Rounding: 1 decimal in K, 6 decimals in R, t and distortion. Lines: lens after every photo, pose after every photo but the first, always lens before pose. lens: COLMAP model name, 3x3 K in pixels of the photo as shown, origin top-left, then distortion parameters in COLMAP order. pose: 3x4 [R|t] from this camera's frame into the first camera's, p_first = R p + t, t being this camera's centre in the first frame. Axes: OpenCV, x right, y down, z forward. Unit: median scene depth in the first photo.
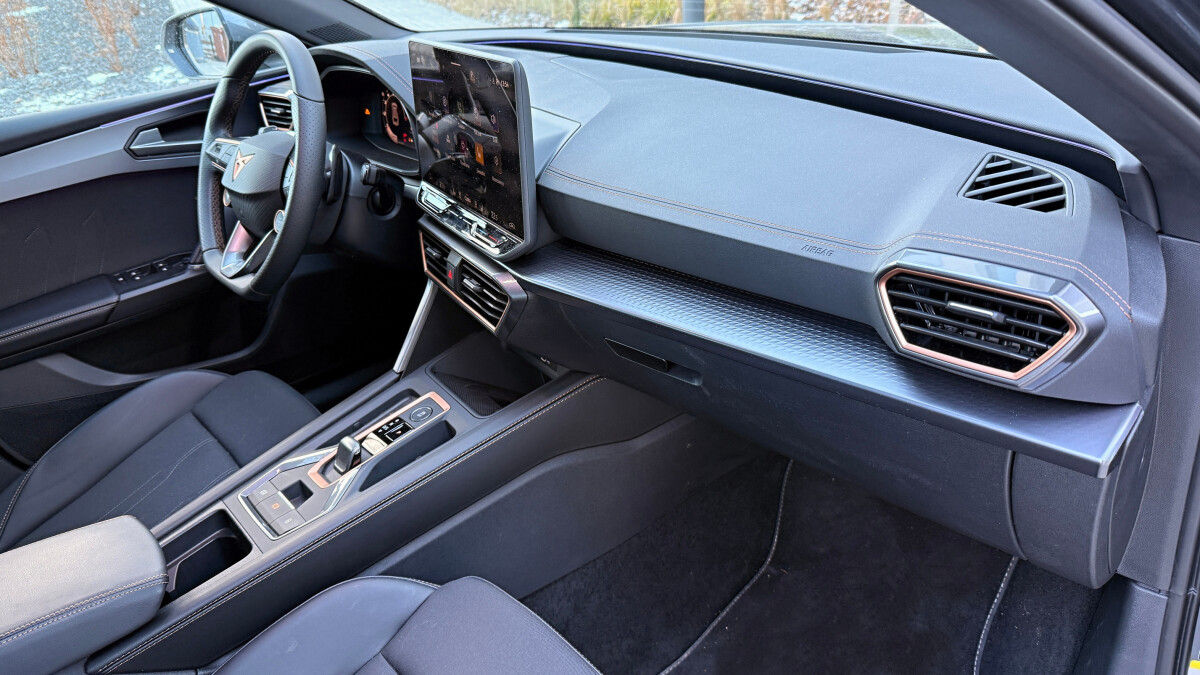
lens RADIAL K [[844.4, 0, 594.9], [0, 844.4, 344.3], [0, 0, 1]] dist [0.132884, -0.251016]
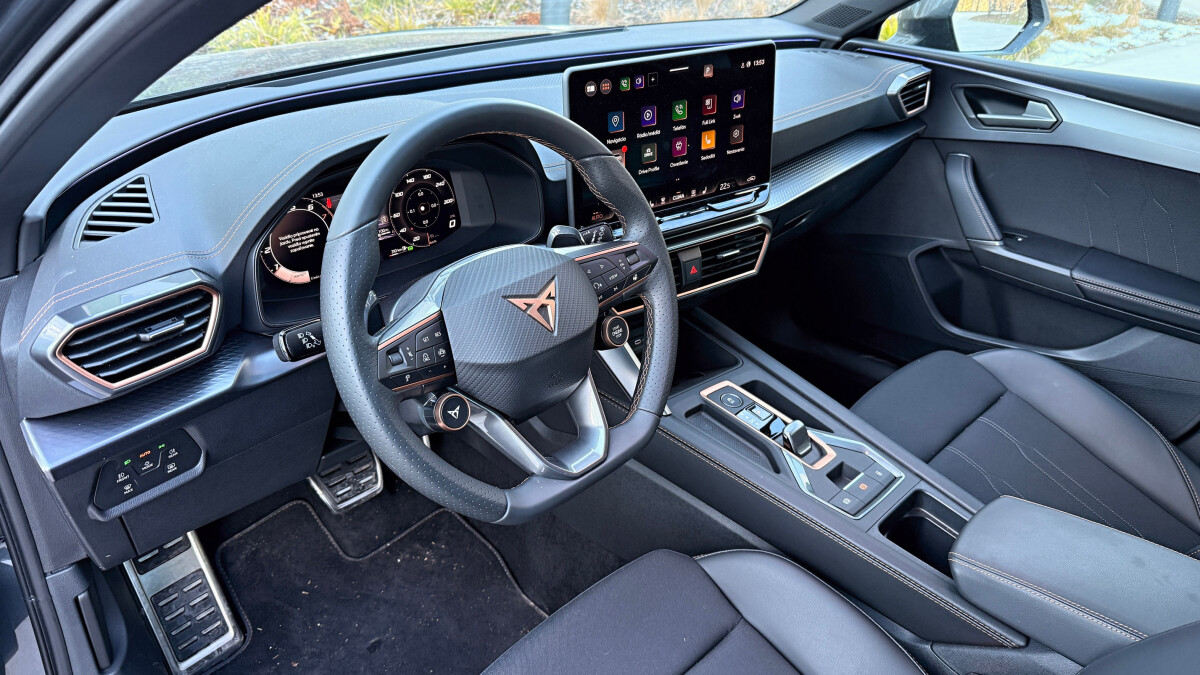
lens RADIAL K [[844.4, 0, 594.9], [0, 844.4, 344.3], [0, 0, 1]] dist [0.132884, -0.251016]
pose [[-0.103223, -0.399364, 0.910963, -1.141163], [0.451773, 0.797111, 0.400643, -0.479947], [-0.886141, 0.452904, 0.098141, 1.041178]]
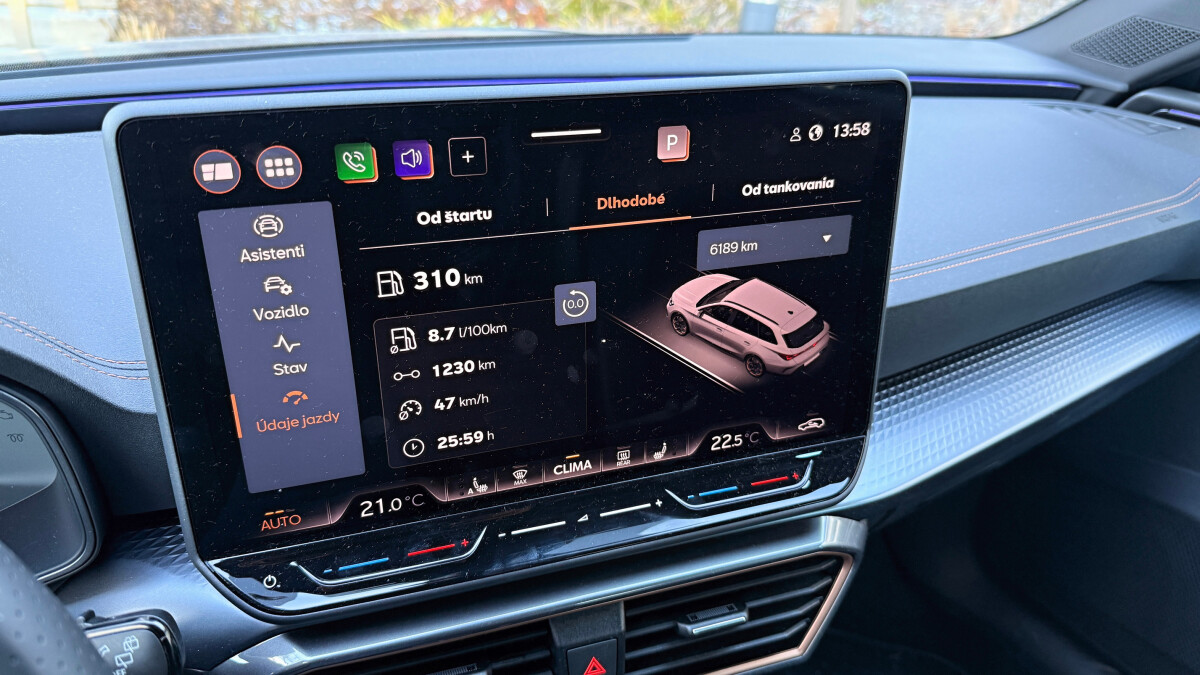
lens RADIAL K [[863.1, 0, 607.6], [0, 863.1, 335.2], [0, 0, 1]] dist [0.047851, -0.091766]
pose [[0.169263, -0.359797, 0.917549, -0.472680], [0.406095, 0.873740, 0.267705, -0.312386], [-0.898019, 0.327299, 0.294003, 0.826993]]
